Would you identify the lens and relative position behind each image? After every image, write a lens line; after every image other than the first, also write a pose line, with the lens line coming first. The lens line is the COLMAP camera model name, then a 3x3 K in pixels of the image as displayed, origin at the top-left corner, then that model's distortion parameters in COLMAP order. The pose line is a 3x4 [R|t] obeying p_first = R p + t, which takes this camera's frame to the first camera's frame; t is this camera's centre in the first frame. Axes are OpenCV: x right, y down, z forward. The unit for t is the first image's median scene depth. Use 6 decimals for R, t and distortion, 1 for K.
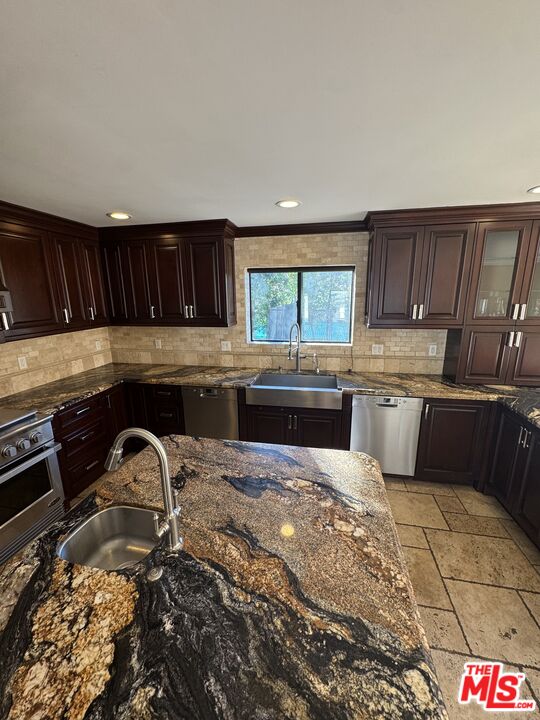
lens RADIAL K [[289.3, 0, 267.9], [0, 289.3, 360.2], [0, 0, 1]] dist [-0.001814, -0.000224]
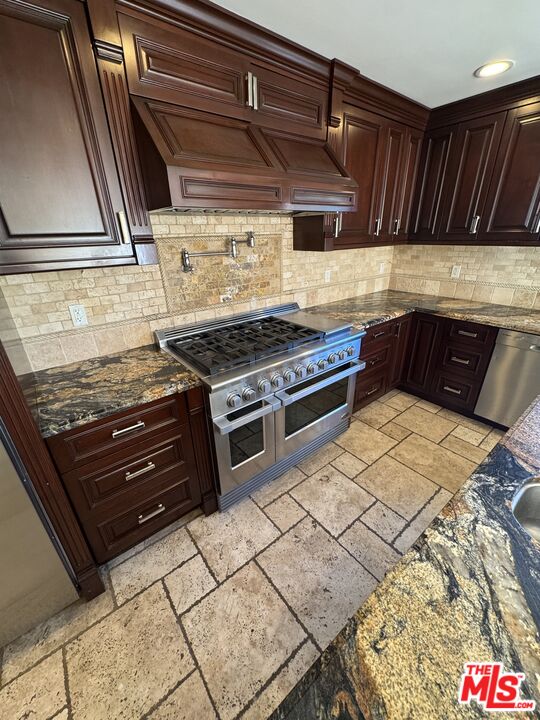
lens RADIAL K [[289.3, 0, 267.9], [0, 289.3, 360.2], [0, 0, 1]] dist [-0.001814, -0.000224]
pose [[0.761274, 0.257691, -0.595027, -0.340361], [-0.134087, 0.960369, 0.244362, 0.076452], [0.634415, -0.106241, 0.765657, 0.053166]]
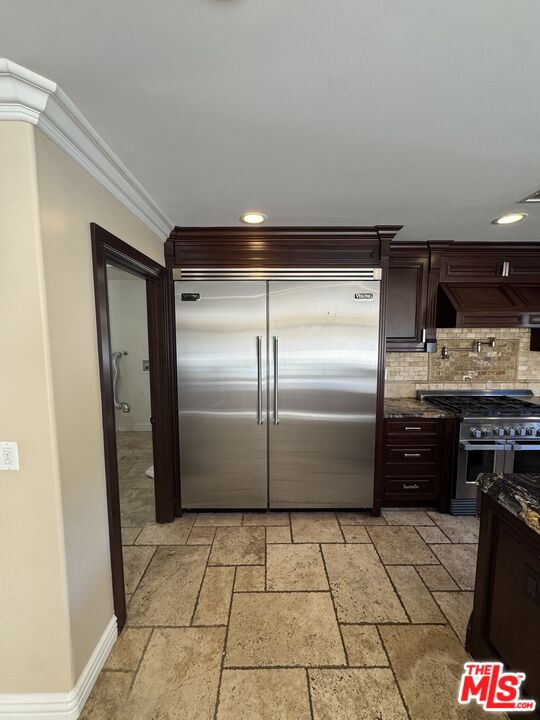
lens RADIAL K [[289.3, 0, 267.9], [0, 289.3, 360.2], [0, 0, 1]] dist [-0.001814, -0.000224]
pose [[0.203914, 0.105811, -0.973254, 0.055167], [-0.222315, 0.973175, 0.059224, 0.168206], [0.953412, 0.204292, 0.221968, -0.479926]]
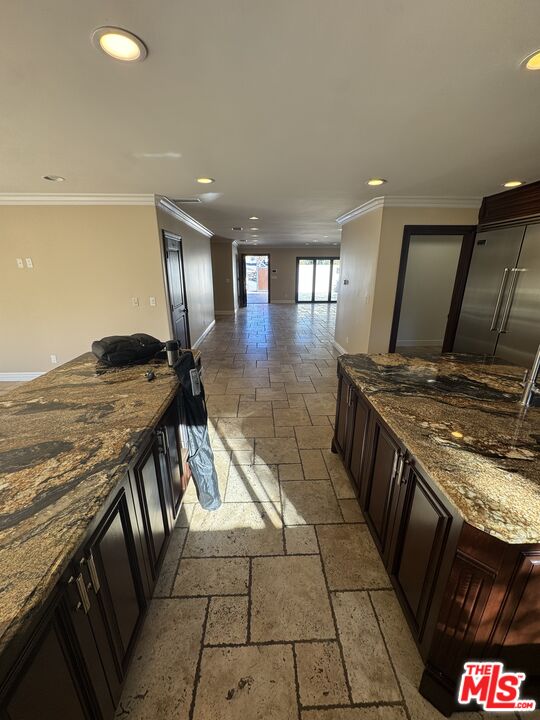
lens RADIAL K [[289.3, 0, 267.9], [0, 289.3, 360.2], [0, 0, 1]] dist [-0.001814, -0.000224]
pose [[-0.973329, 0.081957, -0.214276, 0.539286], [-0.040319, 0.858362, 0.511458, -0.117537], [0.225844, 0.506456, -0.832164, 0.766547]]
